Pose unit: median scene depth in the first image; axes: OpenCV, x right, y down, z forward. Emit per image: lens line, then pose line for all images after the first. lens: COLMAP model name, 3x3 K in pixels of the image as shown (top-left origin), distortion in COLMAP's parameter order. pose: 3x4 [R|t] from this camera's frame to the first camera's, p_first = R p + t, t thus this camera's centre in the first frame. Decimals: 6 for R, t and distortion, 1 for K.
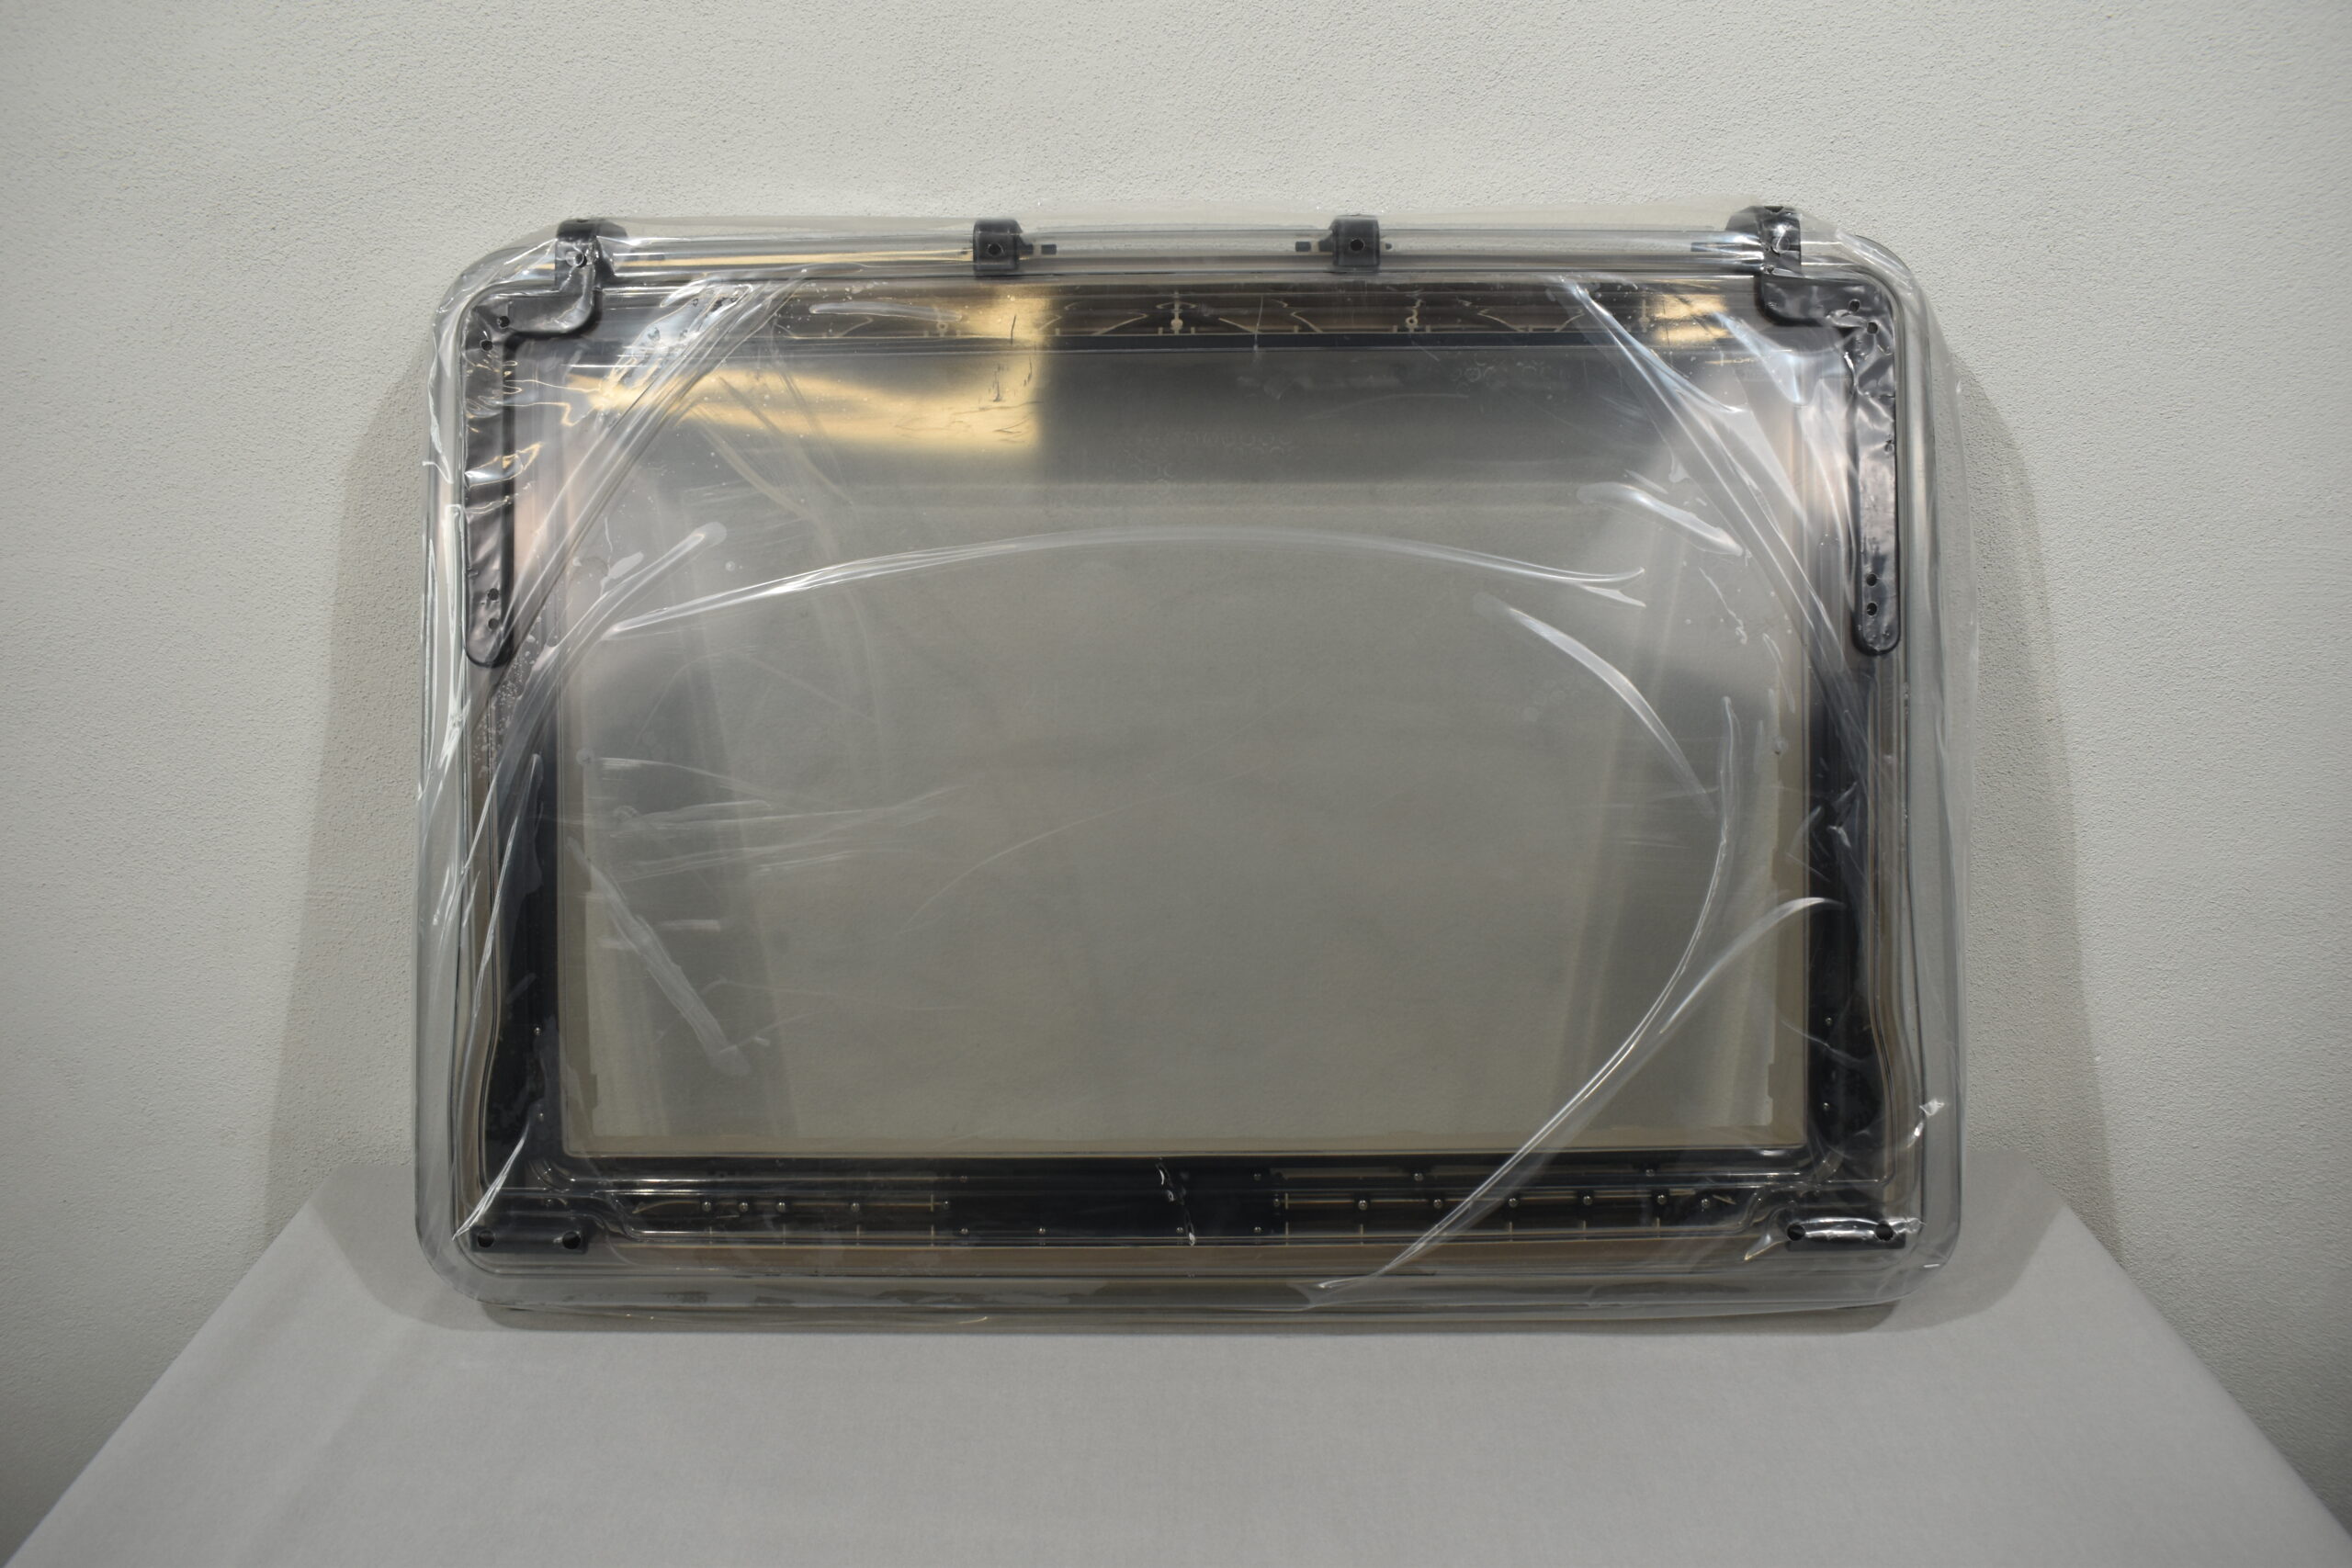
lens RADIAL K [[1821.8, 0, 1179.5], [0, 1821.8, 782.9], [0, 0, 1]] dist [-0.095160, 0.007194]
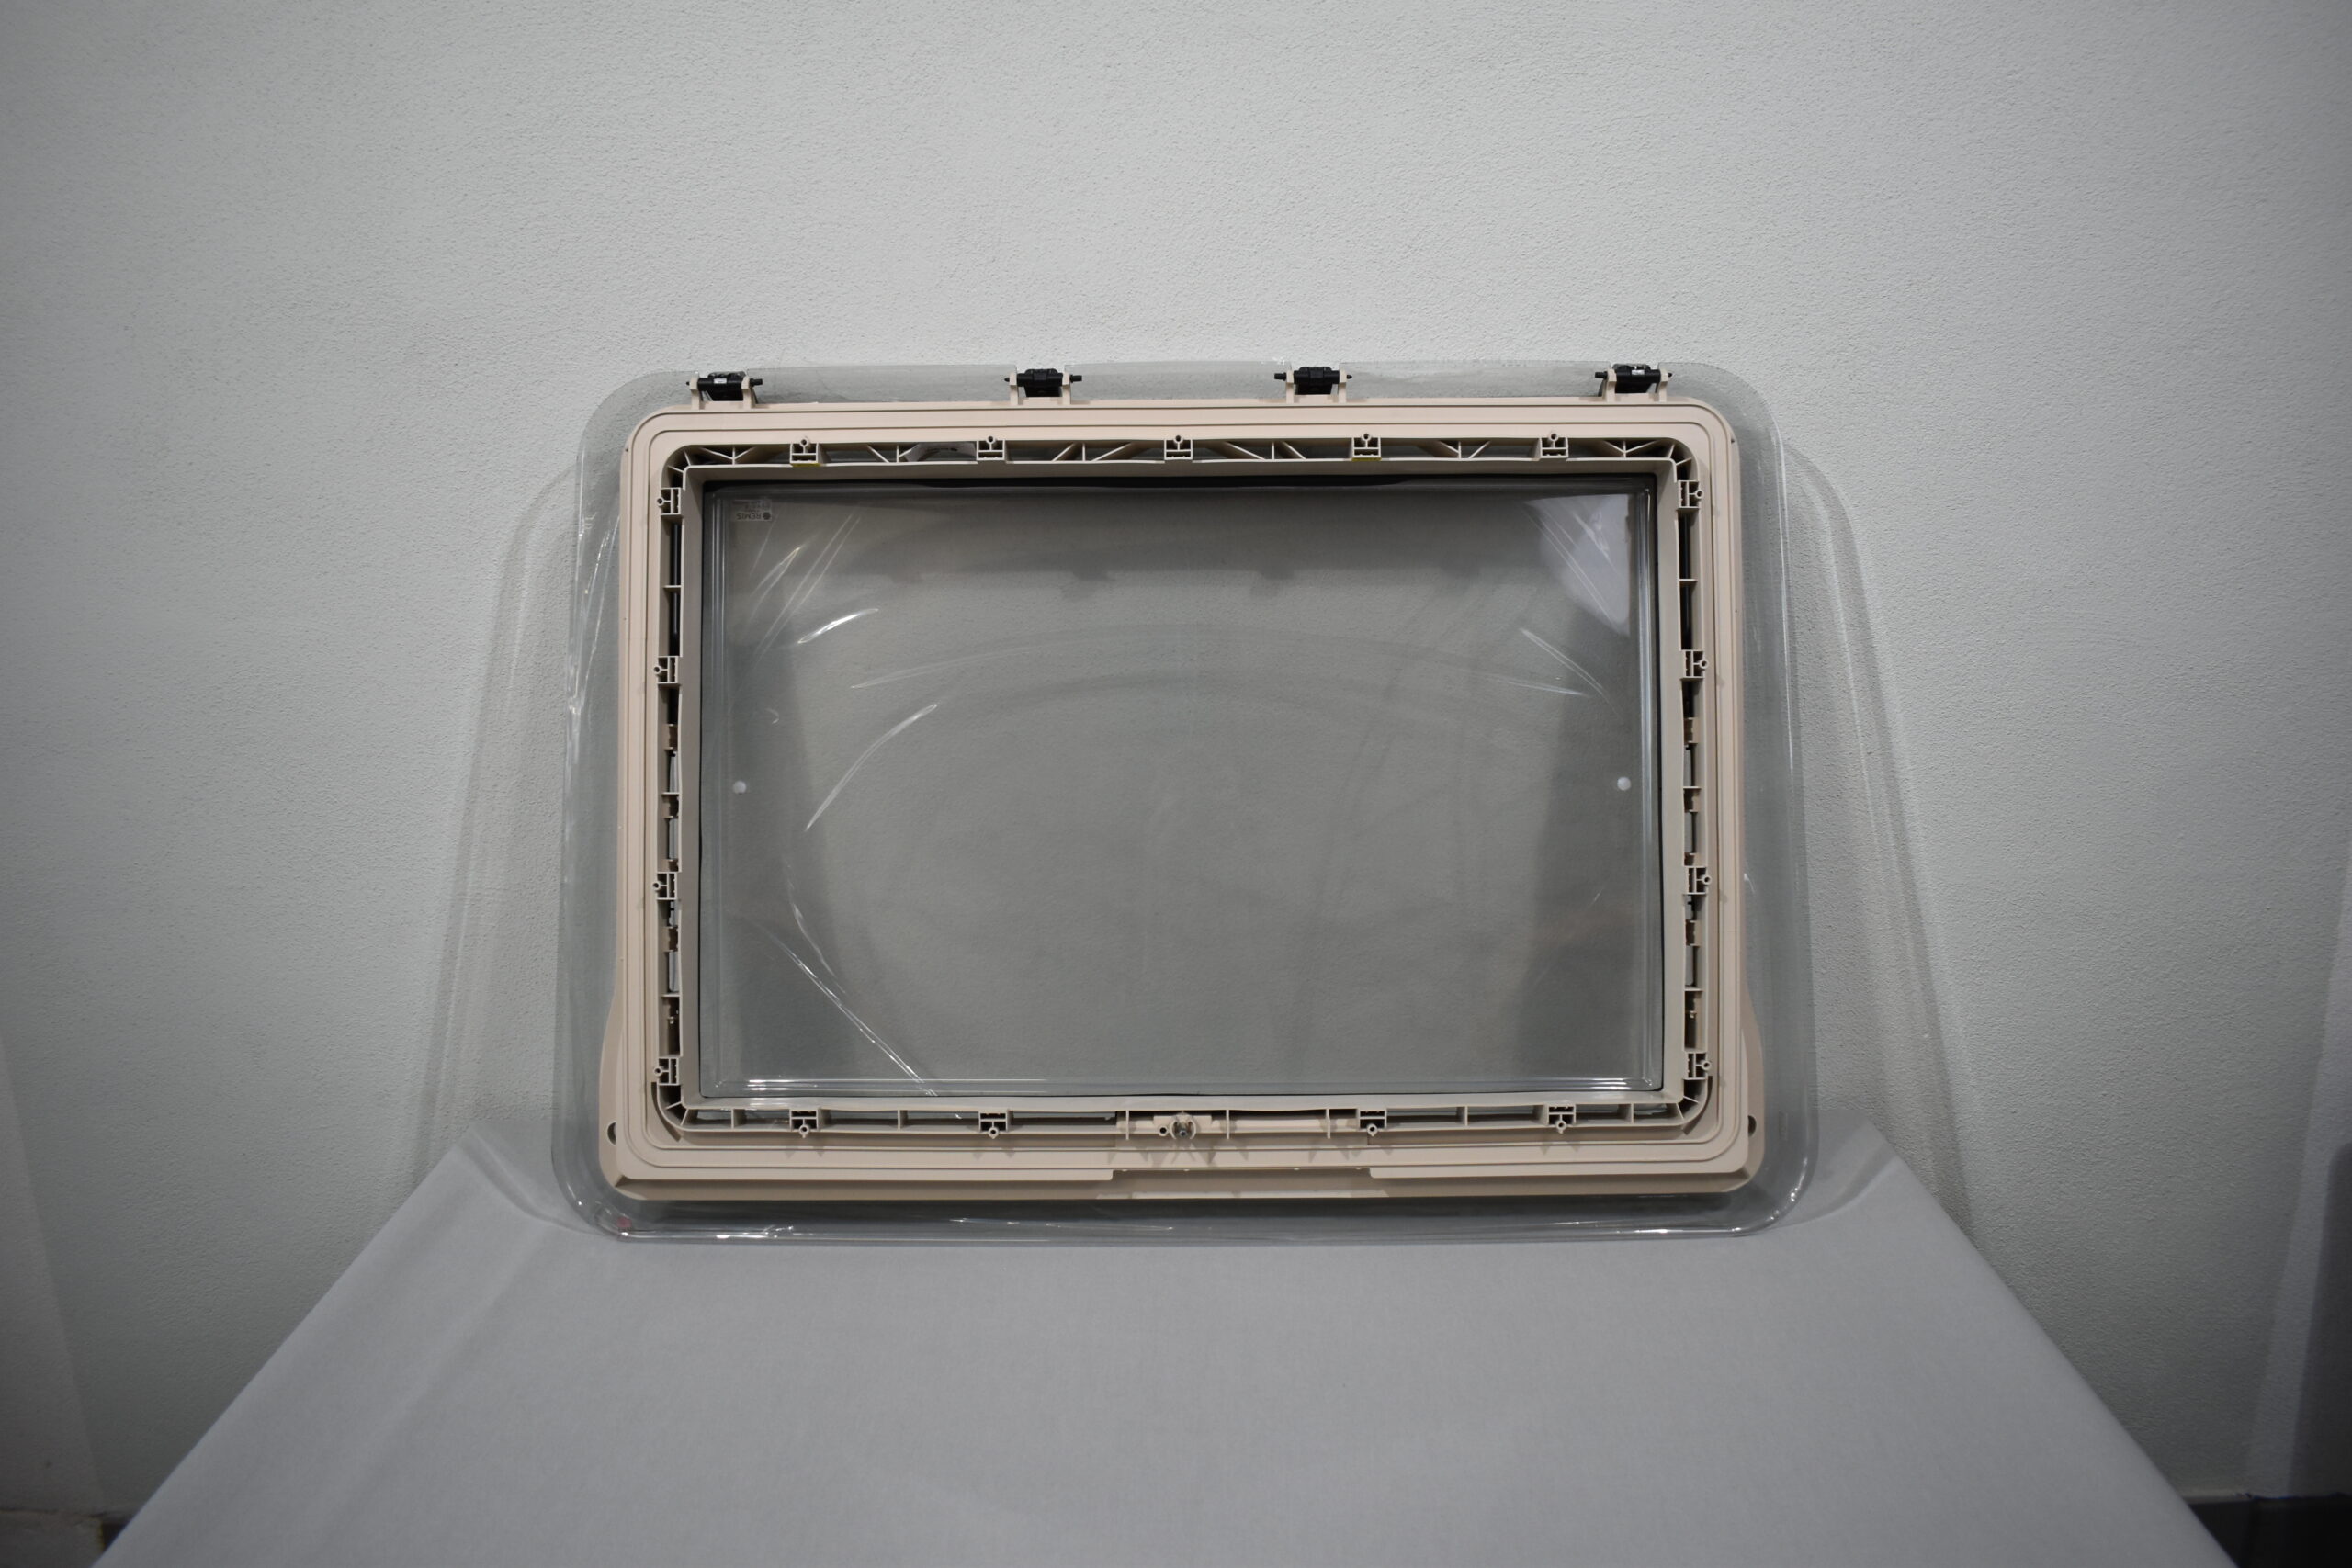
lens RADIAL K [[1821.8, 0, 1167.1], [0, 1821.8, 777.9], [0, 0, 1]] dist [-0.095160, 0.007194]
pose [[0.999868, 0.001075, -0.016238, 0.022339], [-0.002020, 0.998299, -0.058265, 0.057104], [0.016147, 0.058290, 0.998169, -0.257691]]
